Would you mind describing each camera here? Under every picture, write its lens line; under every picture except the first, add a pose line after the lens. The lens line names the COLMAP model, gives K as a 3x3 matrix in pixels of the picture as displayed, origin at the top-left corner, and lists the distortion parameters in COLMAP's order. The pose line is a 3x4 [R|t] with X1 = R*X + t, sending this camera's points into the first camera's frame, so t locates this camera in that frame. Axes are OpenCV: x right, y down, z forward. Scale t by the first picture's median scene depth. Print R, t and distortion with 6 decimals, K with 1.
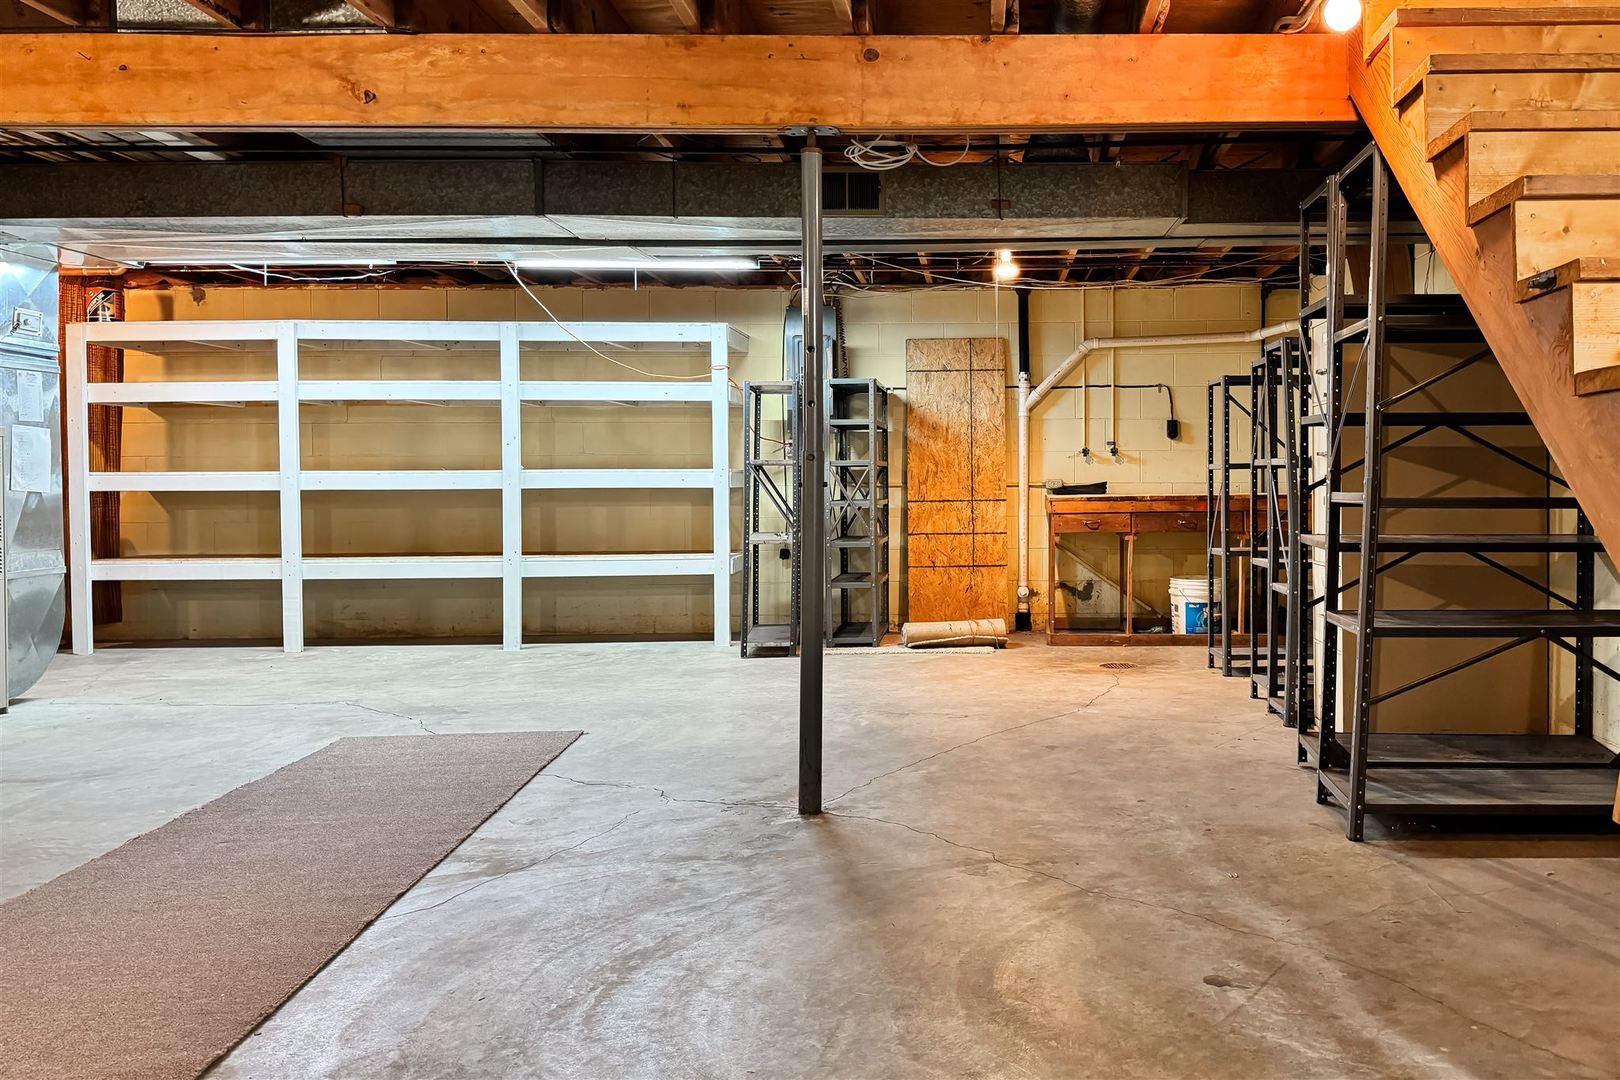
lens RADIAL K [[1191.2, 0, 808.3], [0, 1191.2, 485.8], [0, 0, 1]] dist [0.005570, -0.001894]
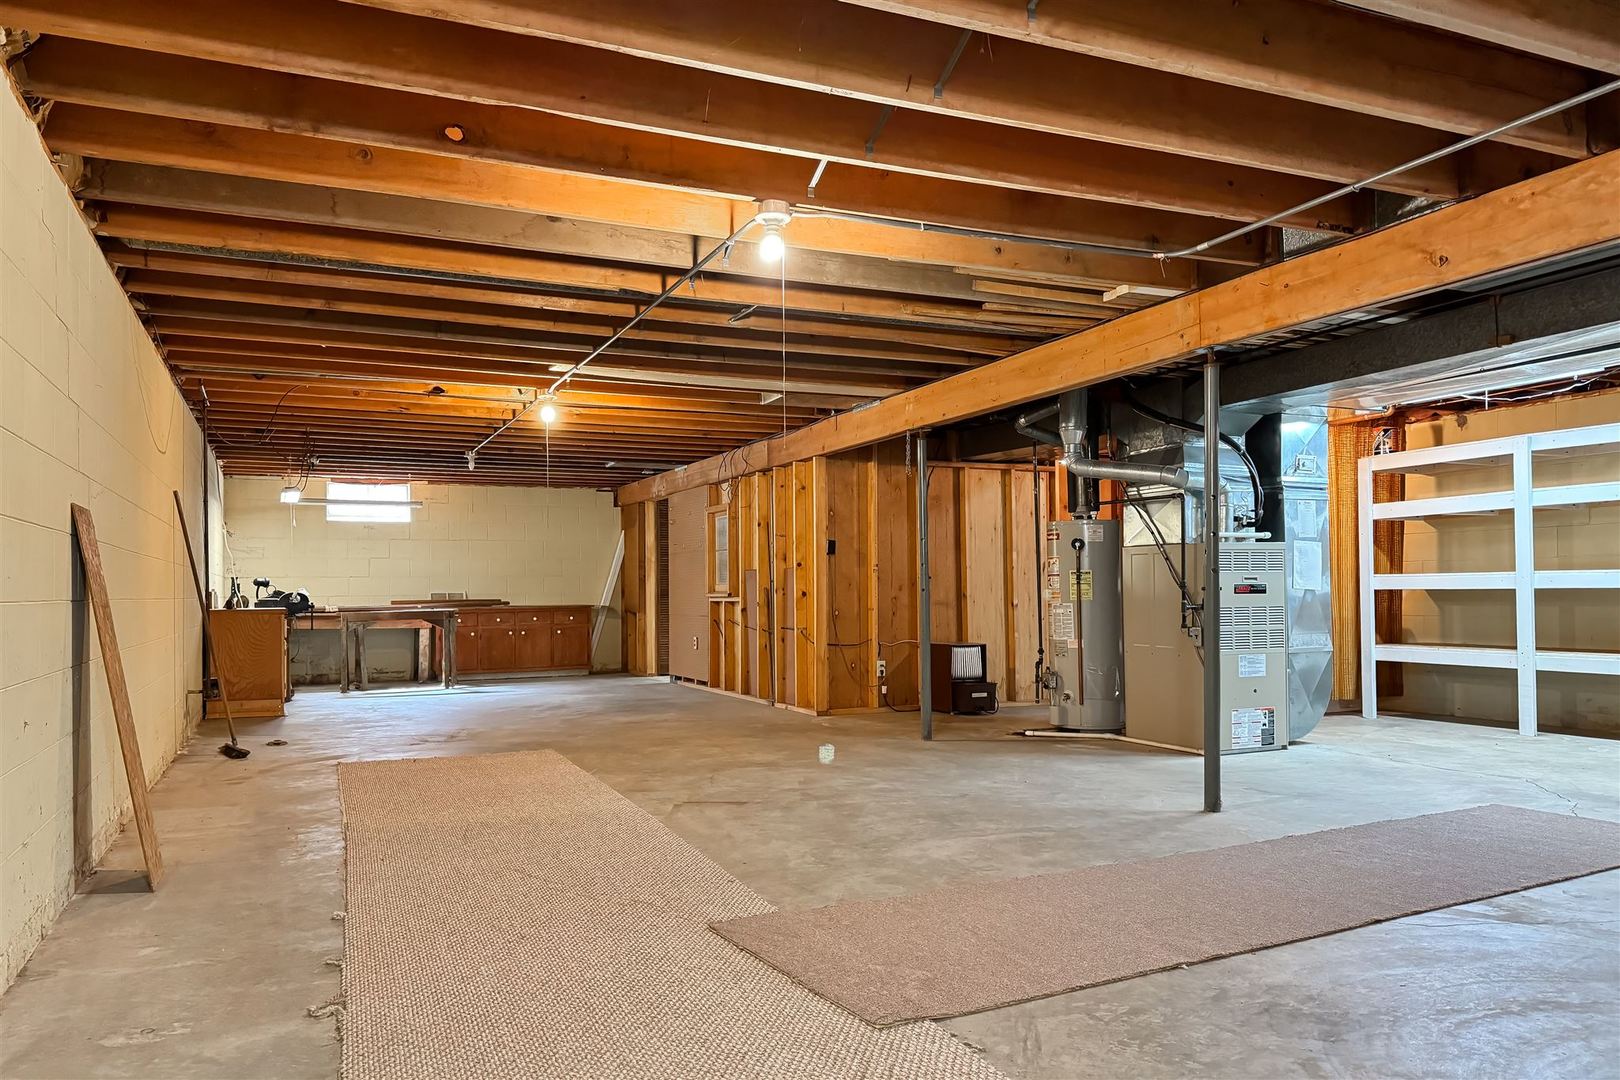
lens RADIAL K [[1174.8, 0, 809.3], [0, 1174.8, 595.8], [0, 0, 1]] dist [0.002635, 0.001507]
pose [[0.389258, 0.005237, -0.921114, 0.316880], [0.000879, 0.999981, 0.006056, 0.003079], [0.921128, -0.003167, 0.389246, -0.035274]]
